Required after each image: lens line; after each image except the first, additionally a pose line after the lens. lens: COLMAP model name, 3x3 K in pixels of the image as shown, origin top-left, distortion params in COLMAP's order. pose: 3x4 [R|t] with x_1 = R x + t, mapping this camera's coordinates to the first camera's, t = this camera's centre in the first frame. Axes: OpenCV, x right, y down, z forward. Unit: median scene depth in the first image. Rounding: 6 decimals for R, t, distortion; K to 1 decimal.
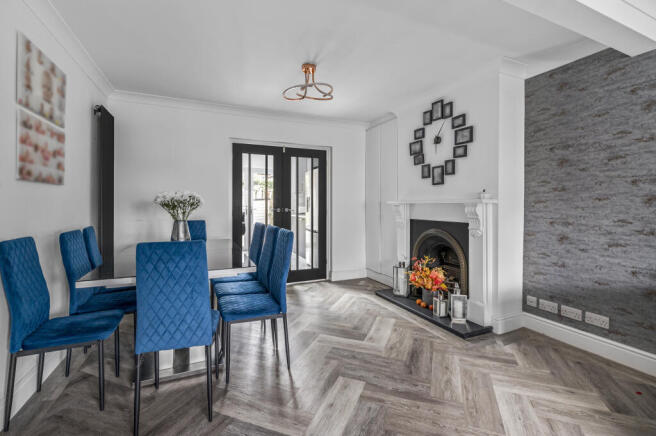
lens RADIAL K [[295.4, 0, 329.2], [0, 295.4, 216.1], [0, 0, 1]] dist [0.000580, -0.000030]
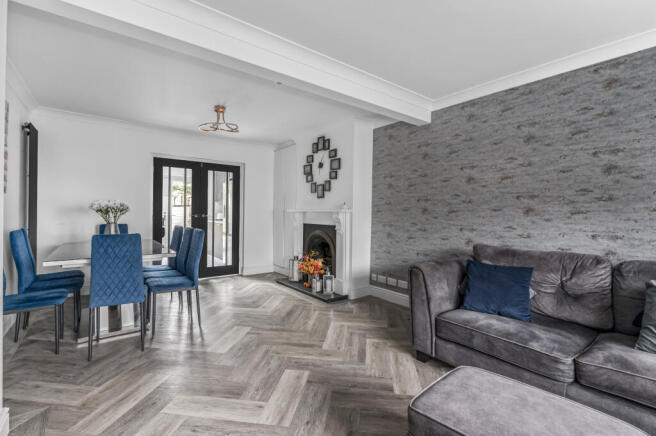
lens RADIAL K [[300.6, 0, 327.8], [0, 300.6, 219.7], [0, 0, 1]] dist [-0.001930, -0.000381]
pose [[0.973692, 0.005463, 0.227804, 0.090002], [-0.002326, 0.999899, -0.014039, 0.014323], [-0.227857, 0.013140, 0.973606, -0.384139]]
